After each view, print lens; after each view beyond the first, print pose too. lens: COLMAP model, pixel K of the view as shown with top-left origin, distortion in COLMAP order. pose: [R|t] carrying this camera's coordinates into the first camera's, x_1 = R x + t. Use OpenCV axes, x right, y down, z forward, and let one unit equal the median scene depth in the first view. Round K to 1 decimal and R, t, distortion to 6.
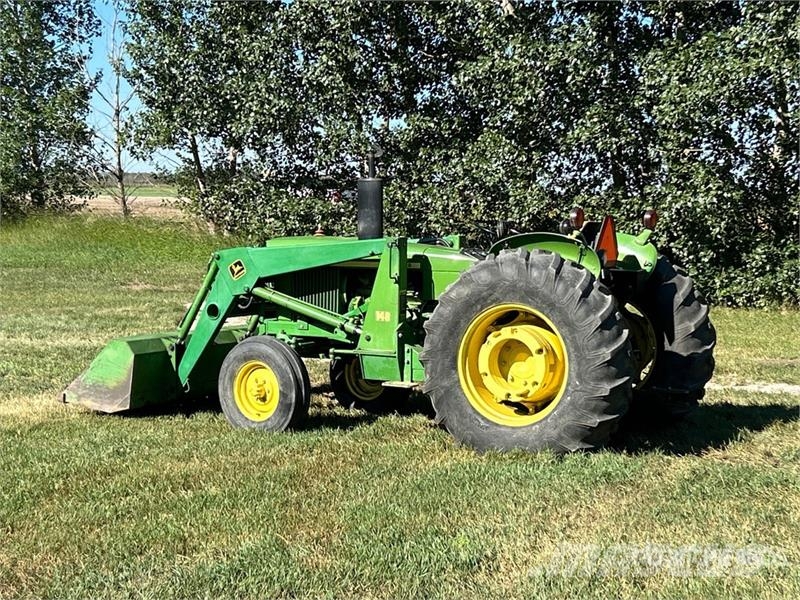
lens RADIAL K [[1522.7, 0, 402.0], [0, 1522.7, 298.4], [0, 0, 1]] dist [0.053653, 0.000000]
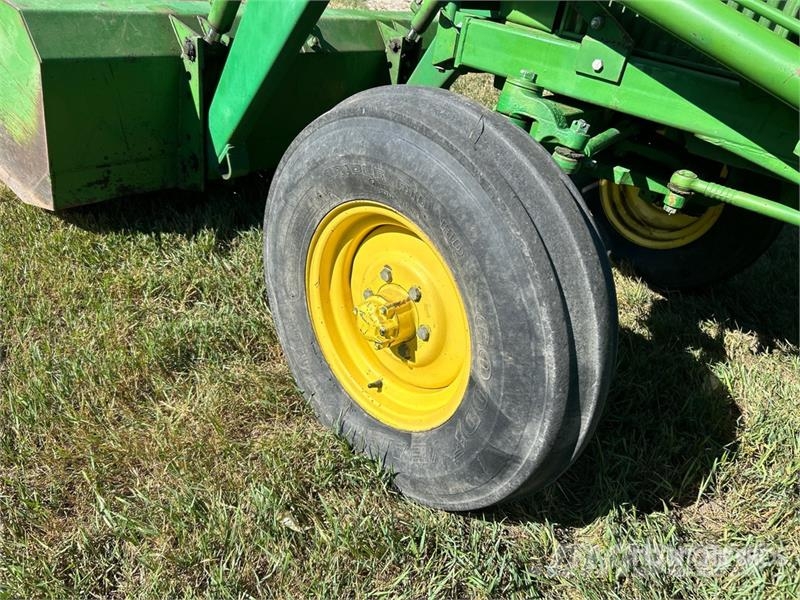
lens RADIAL K [[606.0, 0, 399.0], [0, 606.0, 304.6], [0, 0, 1]] dist [0.014121, -0.024093]
pose [[0.976299, 0.206522, -0.064723, -0.087040], [-0.154530, 0.874561, 0.459634, 0.012092], [0.151528, -0.438739, 0.885747, 0.919639]]
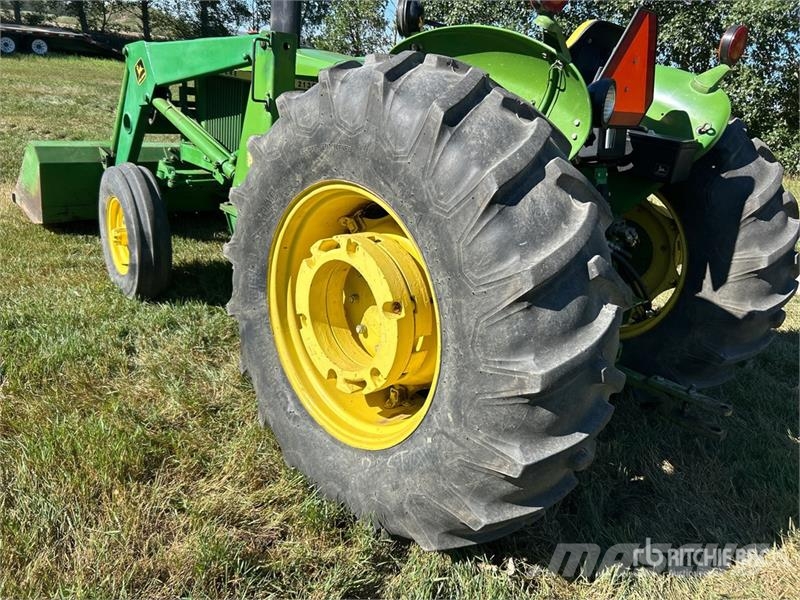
lens RADIAL K [[606.0, 0, 403.4], [0, 606.0, 292.7], [0, 0, 1]] dist [0.014121, -0.024093]
pose [[0.957901, 0.185450, -0.219166, 0.115319], [-0.120260, 0.952367, 0.280242, -0.015089], [0.260697, -0.242087, 0.934575, 0.751593]]
